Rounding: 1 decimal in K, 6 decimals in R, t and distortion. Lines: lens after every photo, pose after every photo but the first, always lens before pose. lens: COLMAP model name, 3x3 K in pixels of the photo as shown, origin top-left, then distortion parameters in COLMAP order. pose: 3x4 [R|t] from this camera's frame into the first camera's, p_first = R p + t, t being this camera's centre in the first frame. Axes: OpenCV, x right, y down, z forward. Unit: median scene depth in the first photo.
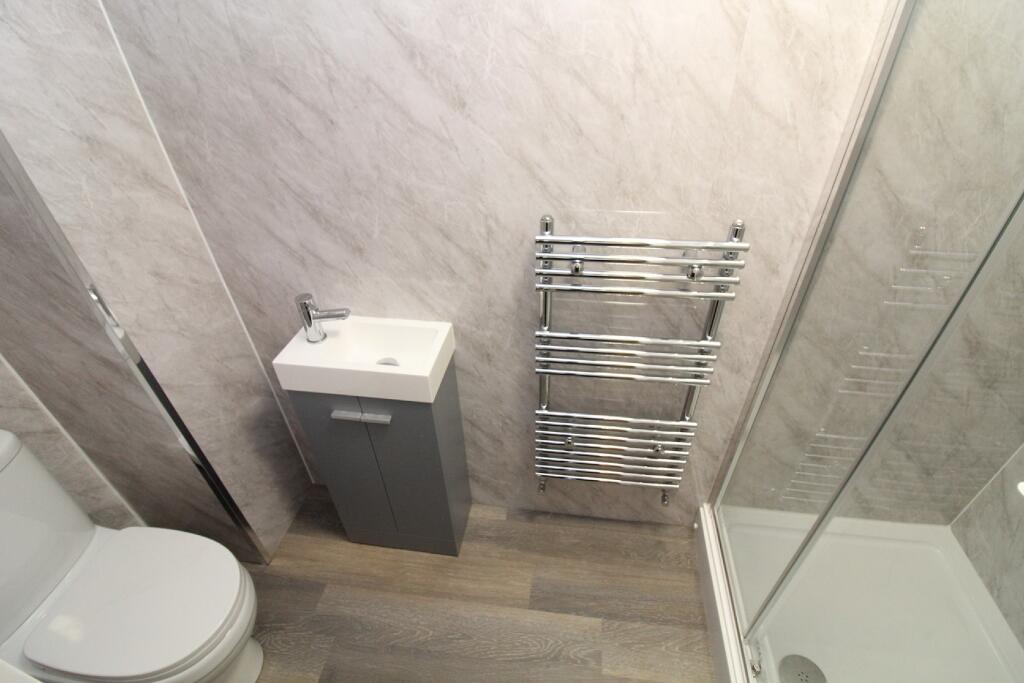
lens RADIAL K [[474.7, 0, 518.5], [0, 474.7, 340.2], [0, 0, 1]] dist [0.005748, -0.015277]
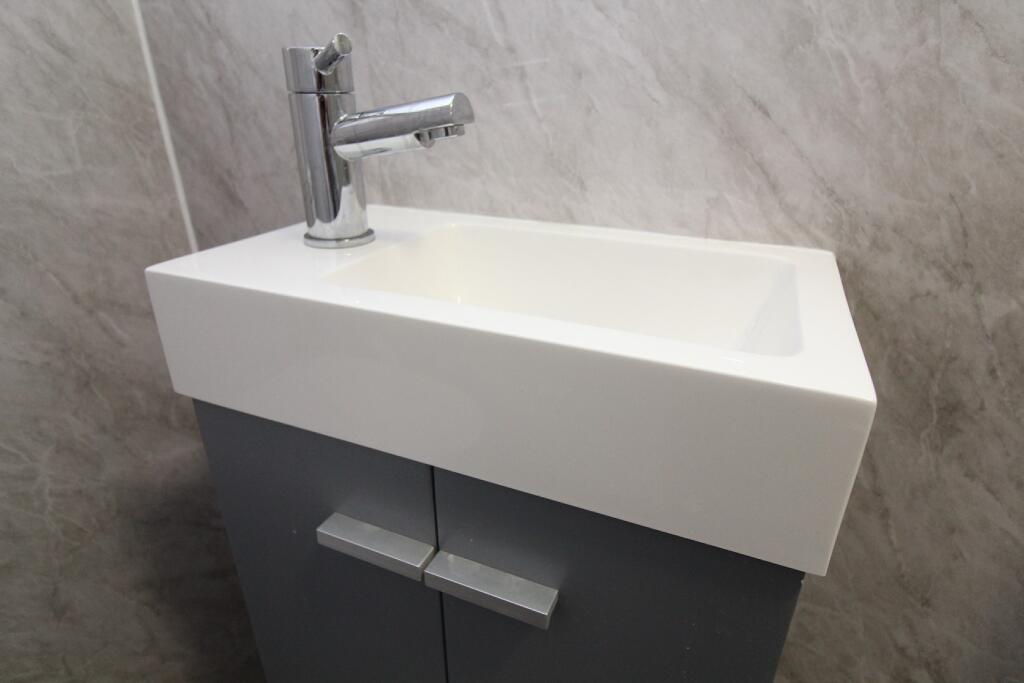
lens RADIAL K [[563.0, 0, 517.0], [0, 563.0, 340.4], [0, 0, 1]] dist [-0.014098, 0.000058]
pose [[0.965620, 0.124781, -0.228050, -0.228588], [-0.170673, 0.966021, -0.194098, 0.096141], [0.196081, 0.226347, 0.954106, 0.684132]]
